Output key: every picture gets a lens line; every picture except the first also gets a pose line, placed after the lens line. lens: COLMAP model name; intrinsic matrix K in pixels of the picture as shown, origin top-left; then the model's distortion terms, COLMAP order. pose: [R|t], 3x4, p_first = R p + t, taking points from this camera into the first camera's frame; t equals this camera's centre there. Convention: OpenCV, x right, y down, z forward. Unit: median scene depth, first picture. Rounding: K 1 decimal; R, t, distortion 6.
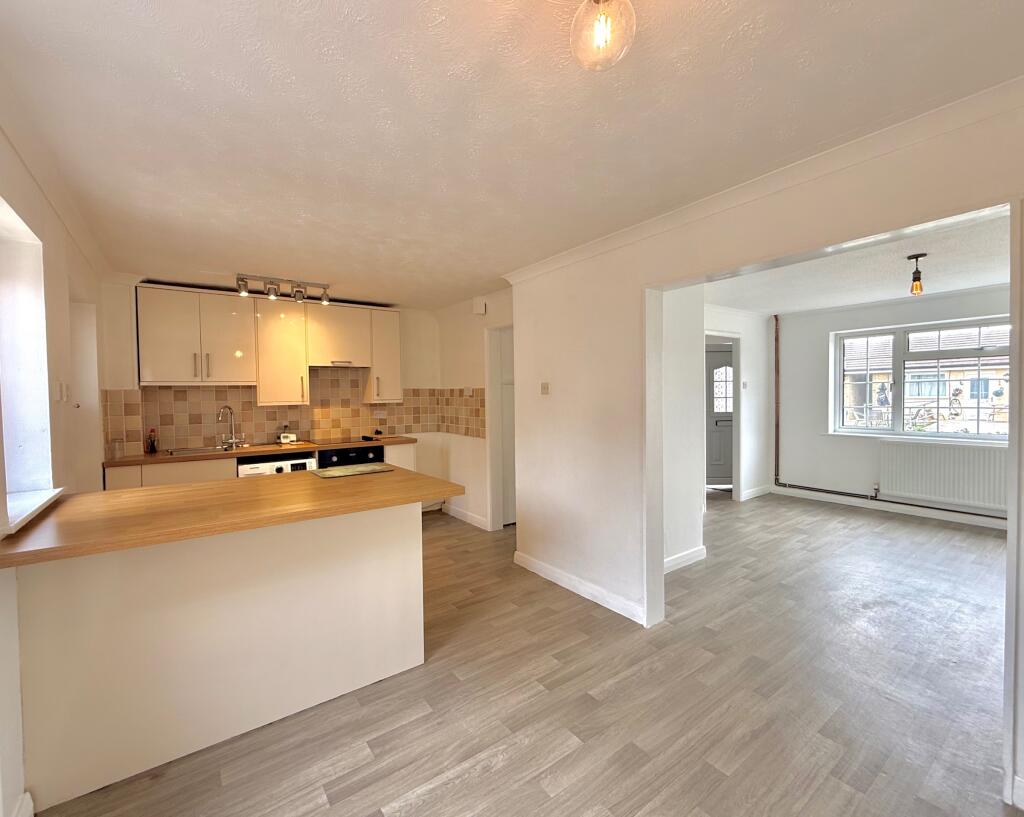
lens RADIAL K [[436.2, 0, 467.5], [0, 436.2, 429.2], [0, 0, 1]] dist [-0.012036, 0.000029]
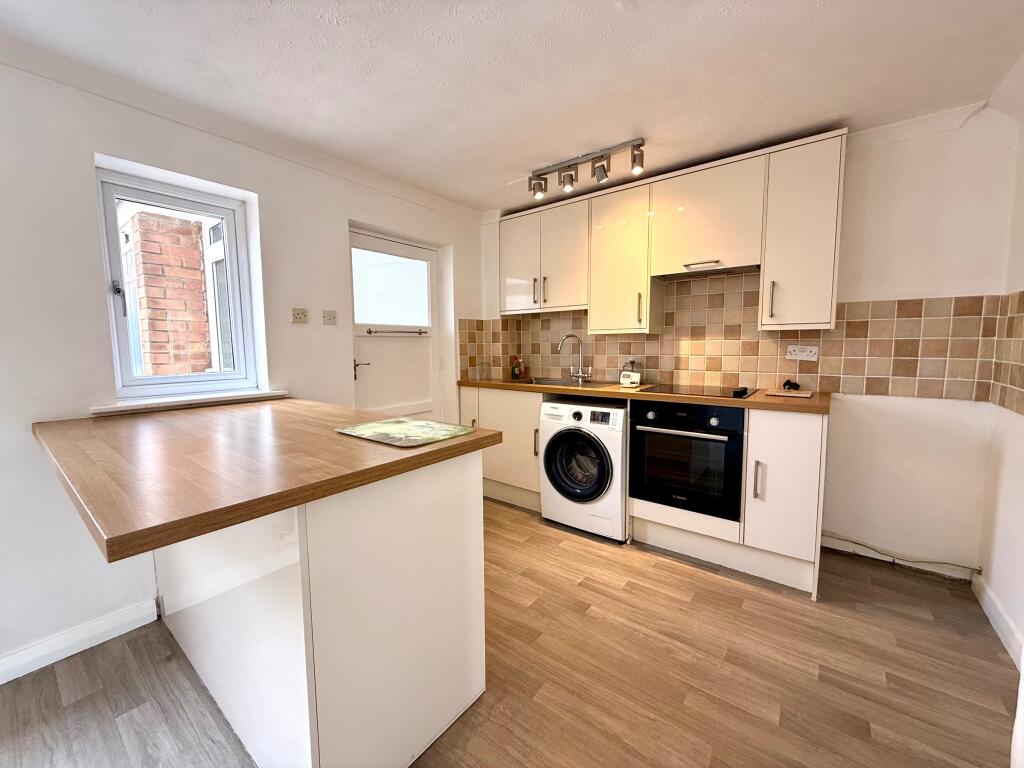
lens RADIAL K [[408.0, 0, 520.3], [0, 408.0, 383.2], [0, 0, 1]] dist [0.000471, 0.000006]
pose [[0.332095, 0.096525, -0.938294, 0.209974], [-0.074256, 0.994338, 0.076009, -0.011664], [0.940319, 0.044432, 0.337382, 0.655894]]
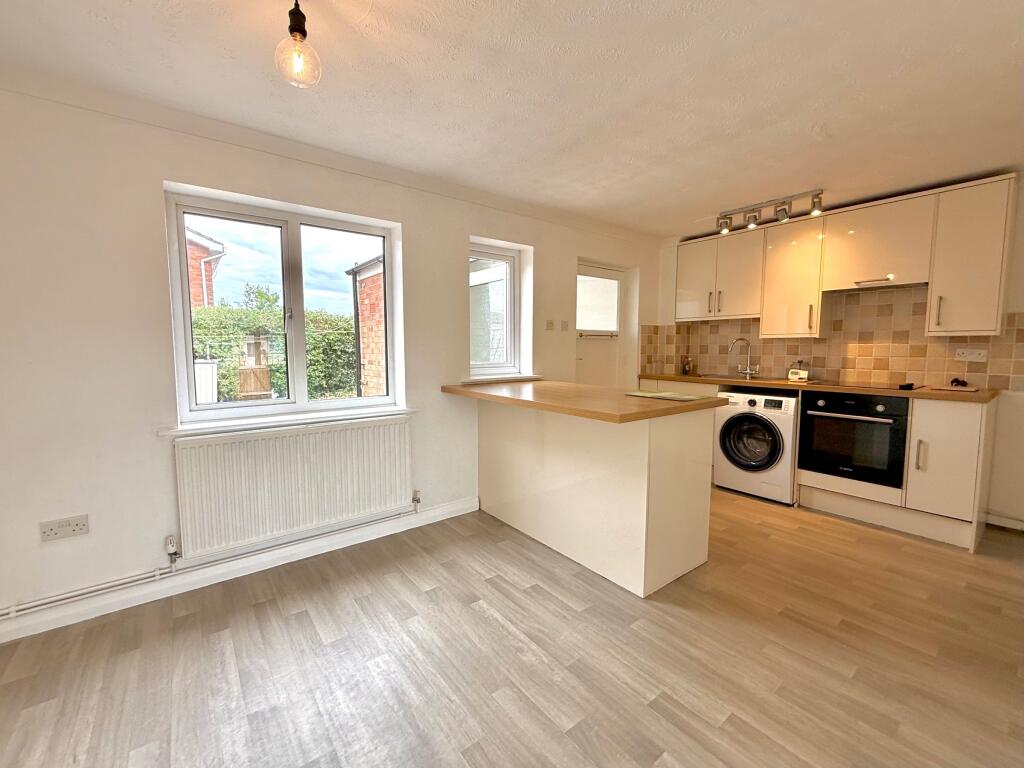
lens RADIAL K [[431.1, 0, 515.7], [0, 431.1, 382.7], [0, 0, 1]] dist [0.001351, 0.000161]
pose [[0.080199, 0.094069, -0.992330, 0.482387], [-0.085543, 0.992514, 0.087173, 0.010138], [0.993101, 0.077895, 0.087646, 0.383685]]
